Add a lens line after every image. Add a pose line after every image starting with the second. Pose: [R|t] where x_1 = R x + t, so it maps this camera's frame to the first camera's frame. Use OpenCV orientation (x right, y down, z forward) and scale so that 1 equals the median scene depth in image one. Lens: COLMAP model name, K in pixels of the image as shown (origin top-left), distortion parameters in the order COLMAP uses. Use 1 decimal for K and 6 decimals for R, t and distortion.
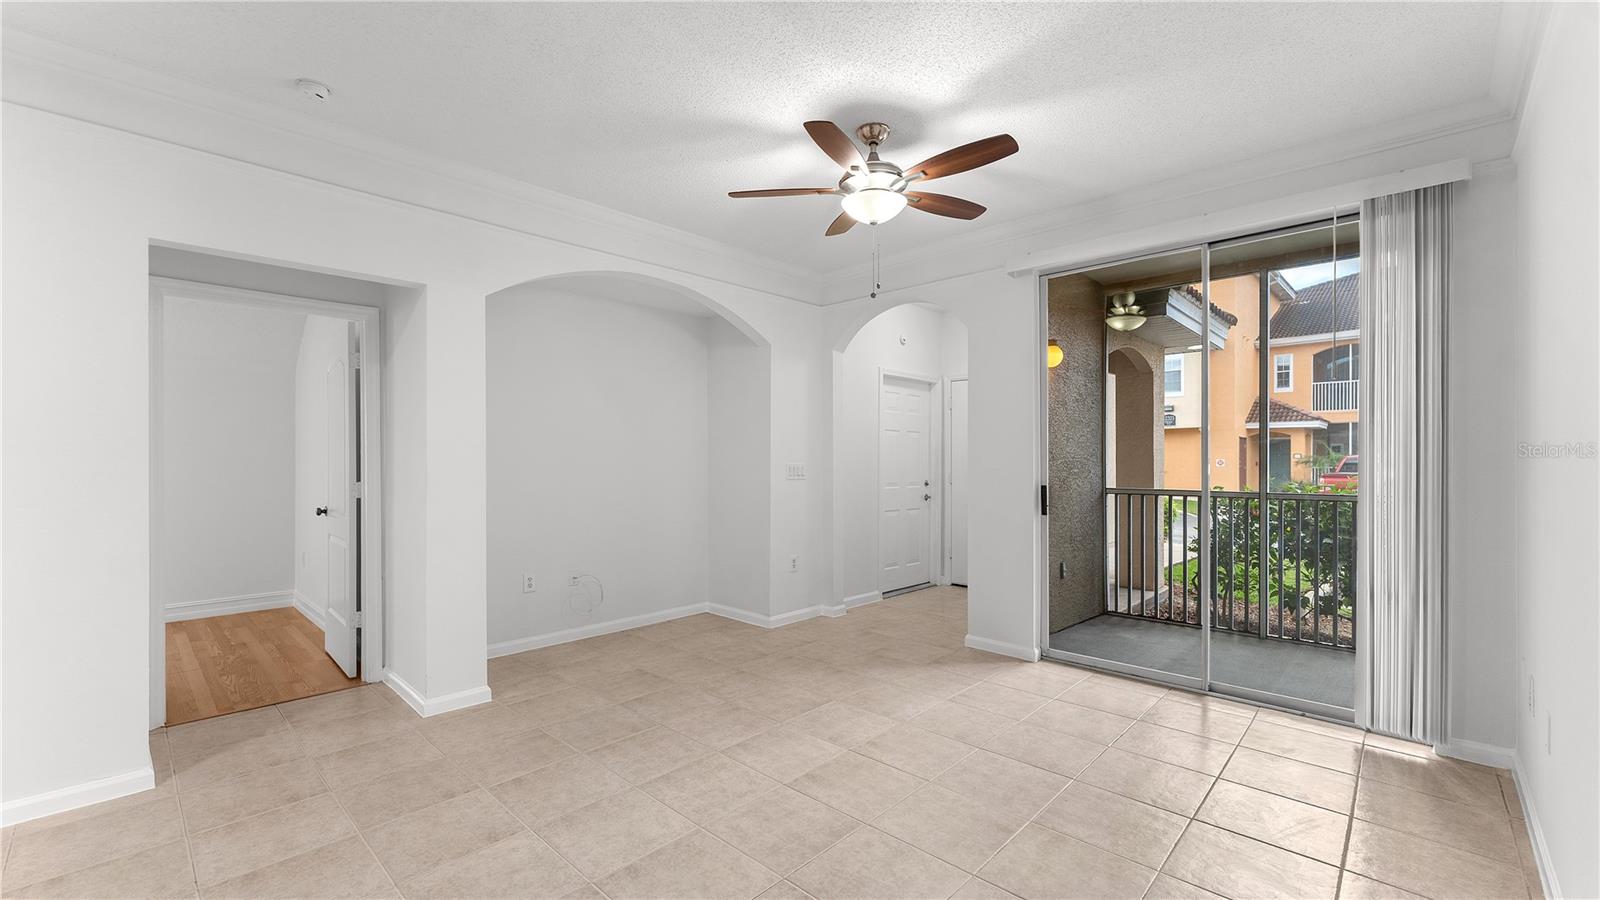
lens RADIAL K [[646.3, 0, 798.3], [0, 646.3, 463.4], [0, 0, 1]] dist [0.000516, 0.000047]
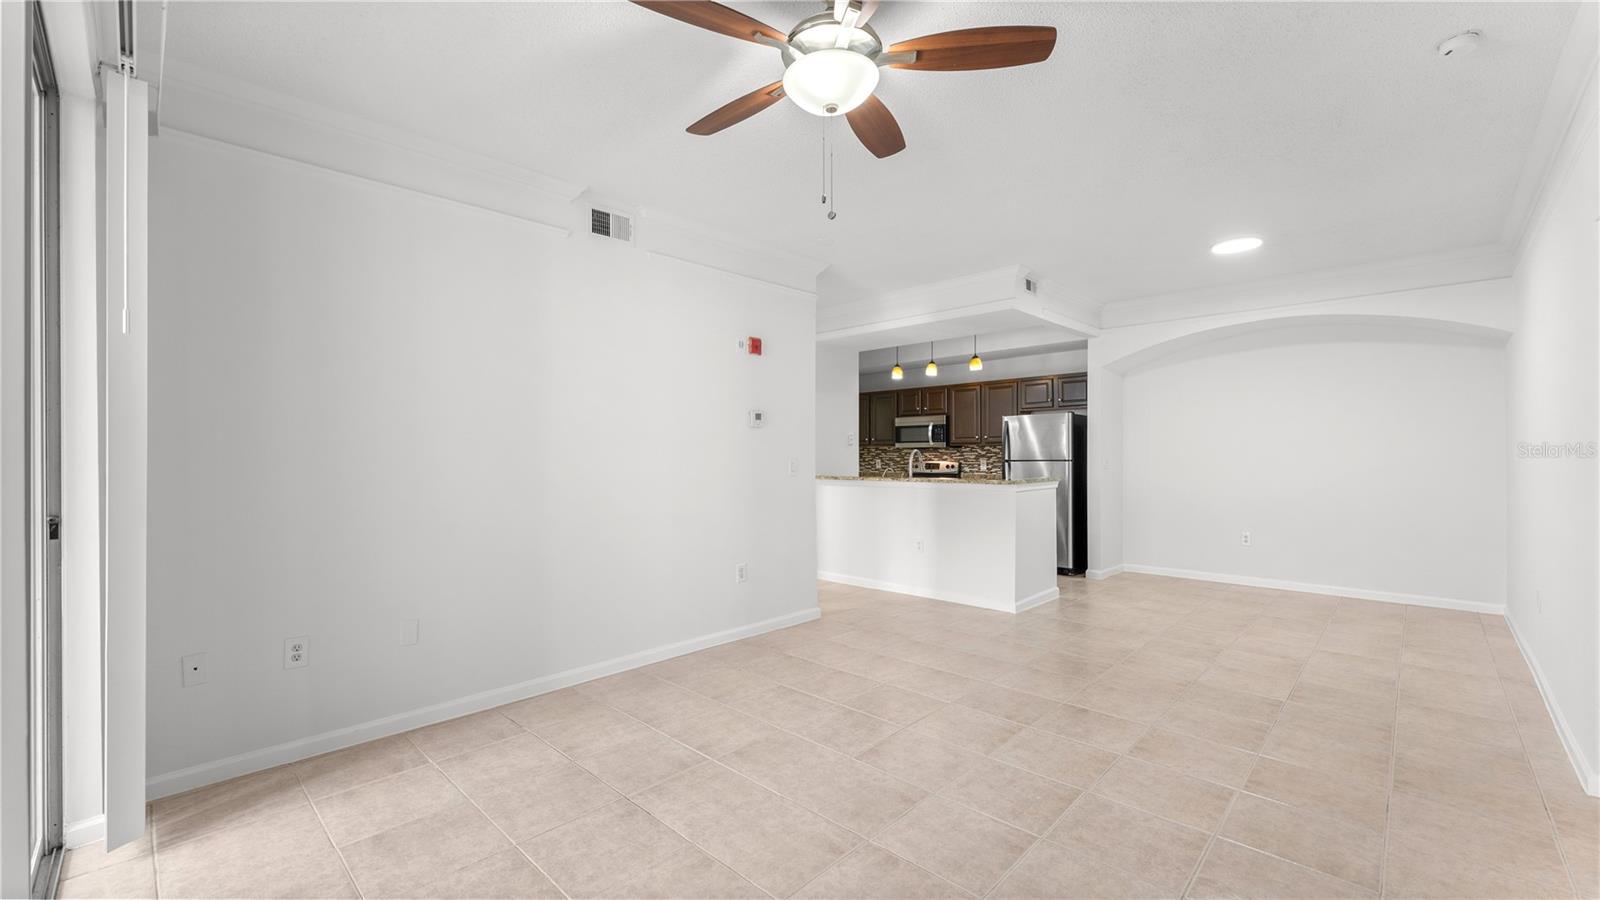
lens RADIAL K [[642.0, 0, 798.4], [0, 642.0, 445.9], [0, 0, 1]] dist [0.004749, 0.000064]
pose [[-0.999991, -0.000894, 0.004034, 0.091281], [-0.000916, 0.999985, -0.005338, -0.006250], [-0.004029, -0.005341, -0.999978, 1.022474]]
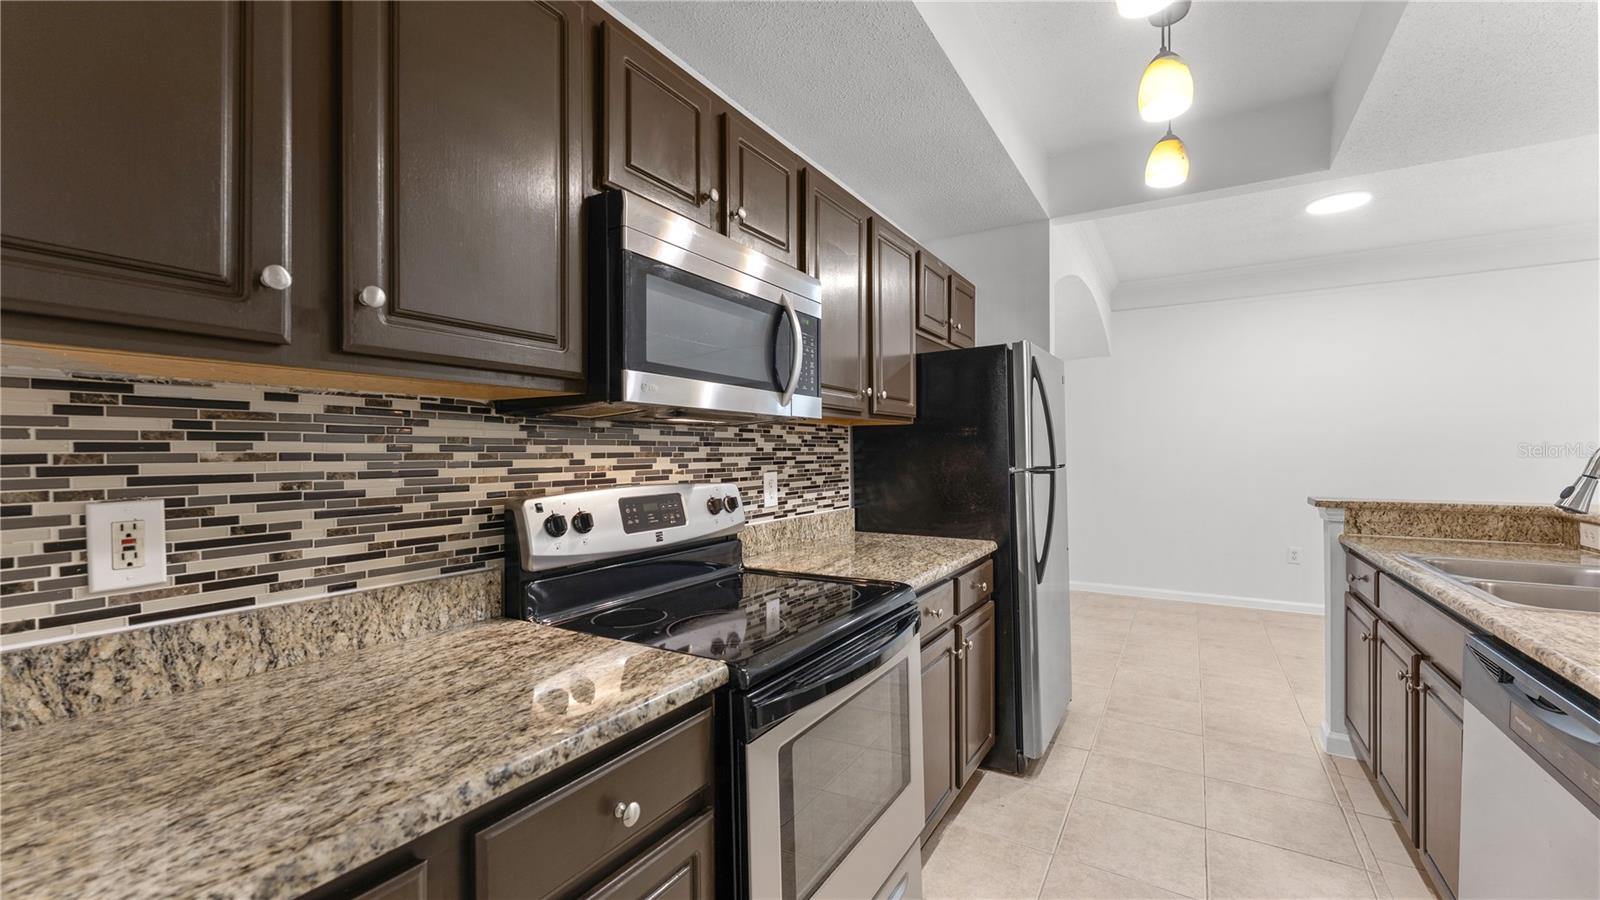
lens RADIAL K [[646.4, 0, 790.7], [0, 646.4, 453.3], [0, 0, 1]] dist [-0.000051, 0.000122]
pose [[0.213908, -0.000766, -0.976853, 0.088645], [-0.009113, 0.999955, -0.002780, 0.008505], [0.976811, 0.009497, 0.213892, -0.759150]]
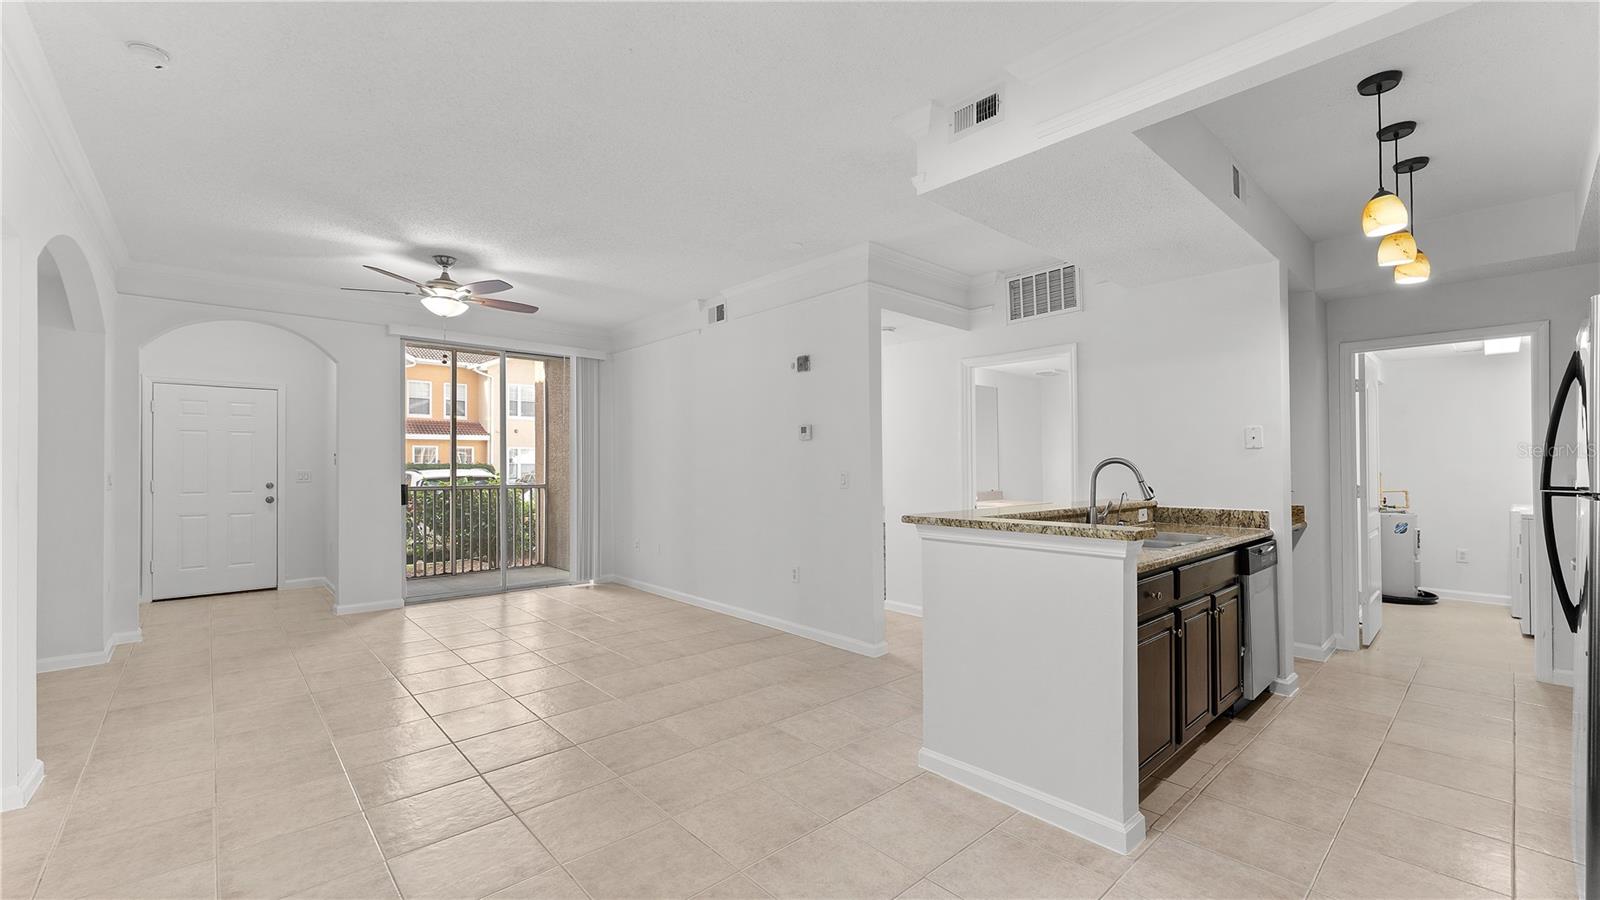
lens RADIAL K [[646.4, 0, 790.7], [0, 646.4, 453.3], [0, 0, 1]] dist [-0.000051, 0.000122]
pose [[0.072006, 0.013904, 0.997307, -0.842662], [0.007891, 0.999864, -0.014510, -0.003663], [-0.997373, 0.008915, 0.071886, 0.029221]]
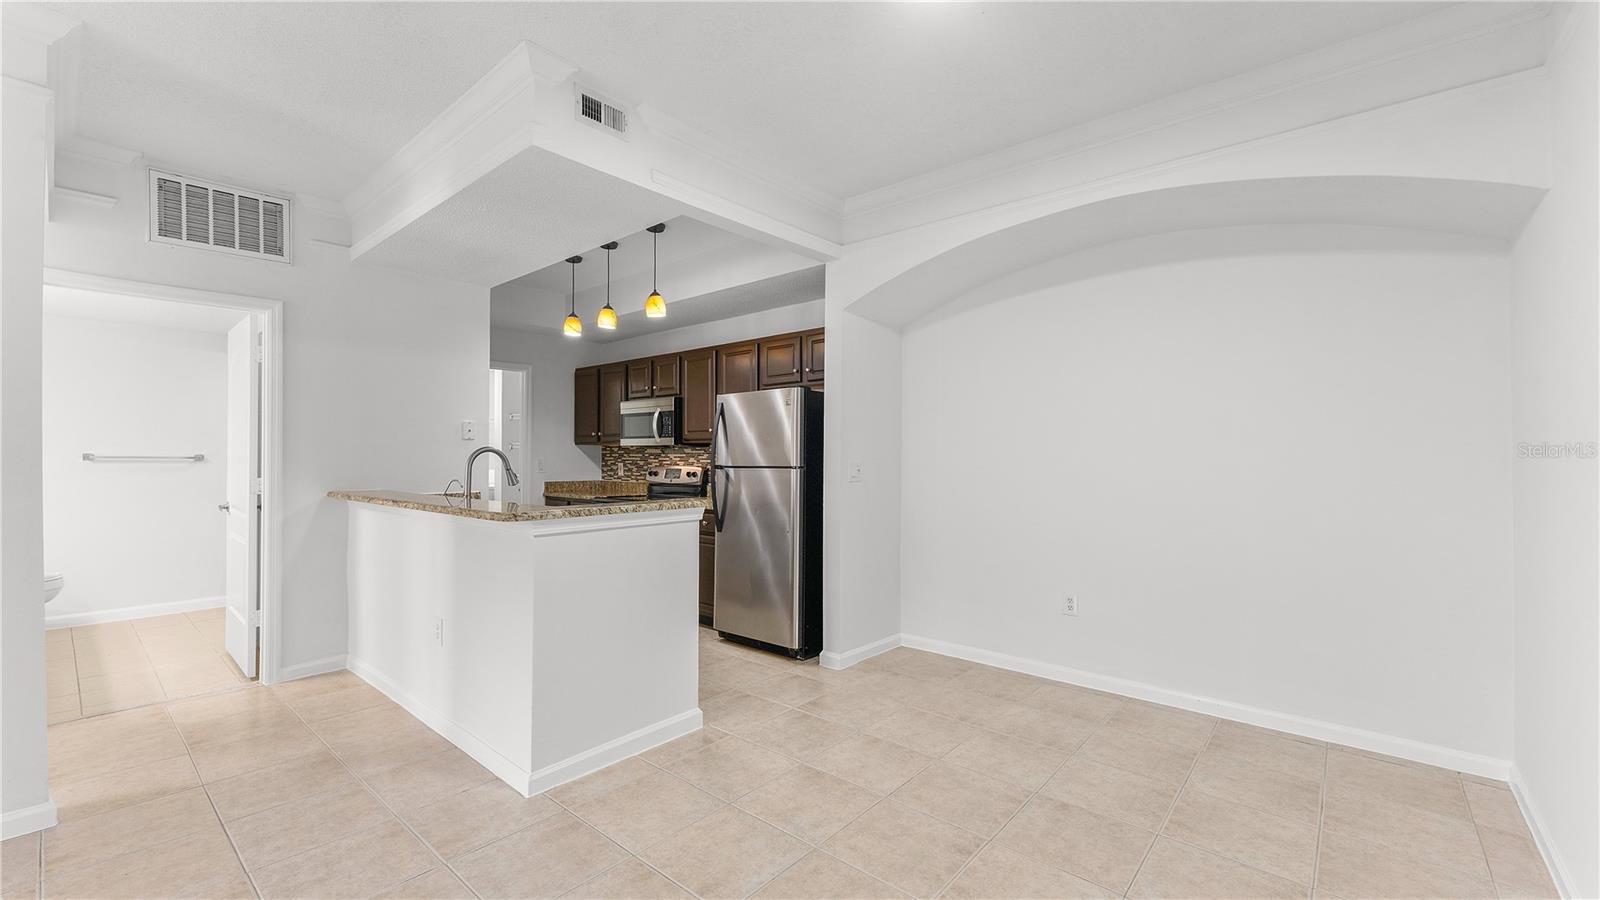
lens RADIAL K [[646.4, 0, 790.7], [0, 646.4, 453.3], [0, 0, 1]] dist [-0.000051, 0.000122]
pose [[-0.999010, -0.006650, -0.043984, -0.439899], [-0.006850, 0.999967, 0.004407, -0.004493], [0.043953, 0.004703, -0.999023, 0.467164]]
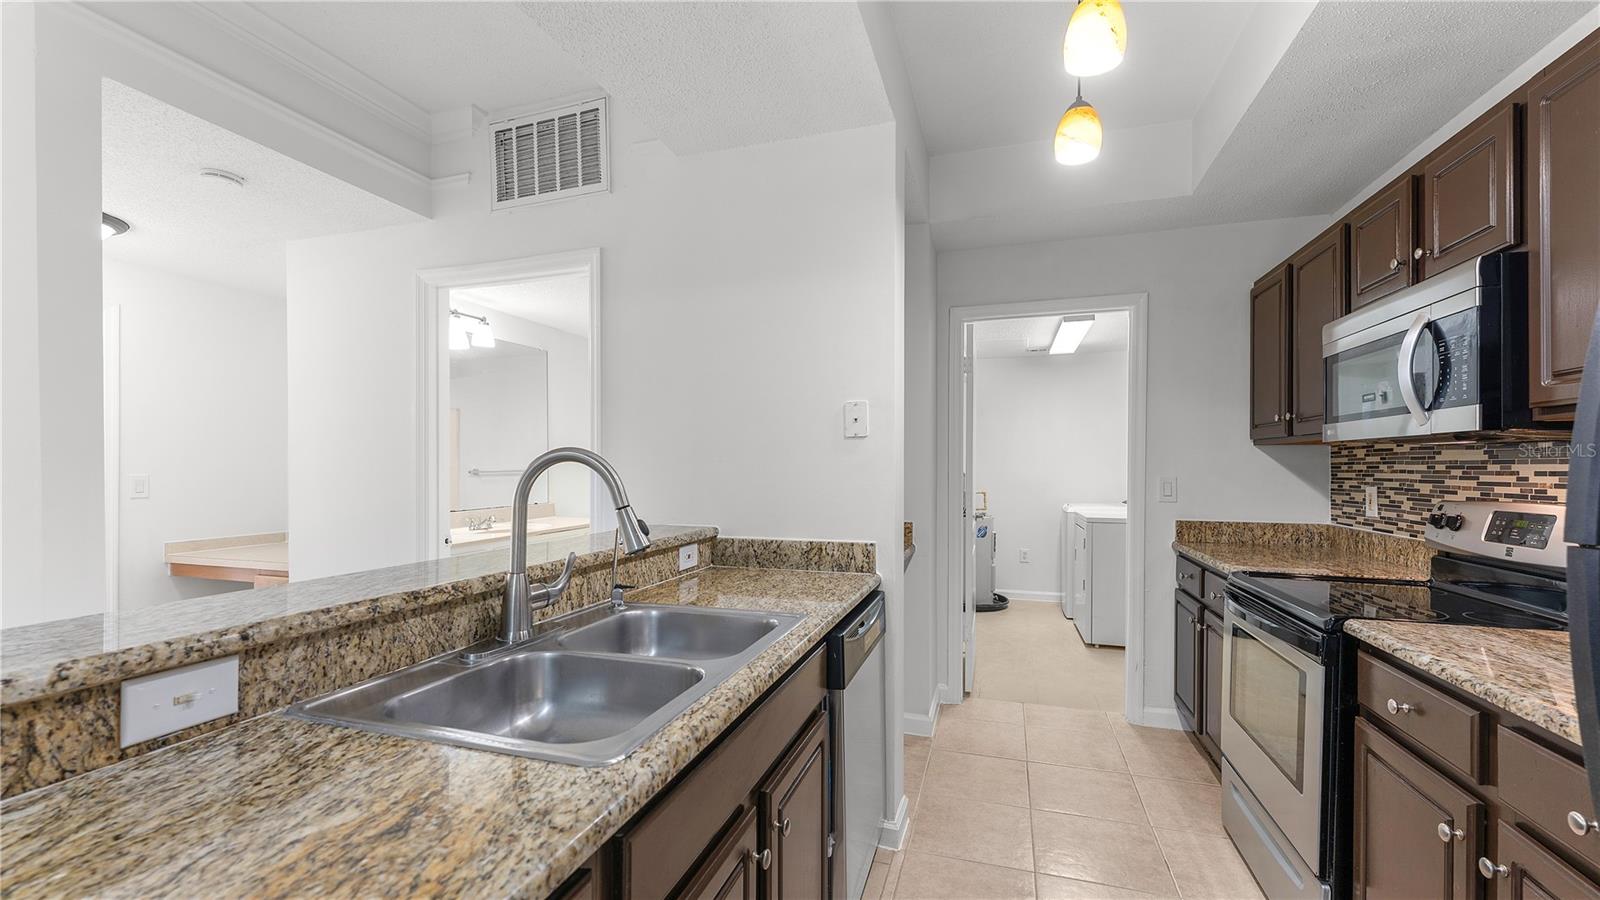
lens RADIAL K [[646.3, 0, 798.3], [0, 646.3, 463.4], [0, 0, 1]] dist [0.000516, 0.000047]
pose [[-0.439746, -0.000913, 0.898122, -0.420966], [0.004661, 0.999984, 0.003299, 0.000458], [-0.898110, 0.005636, -0.439735, -0.232382]]
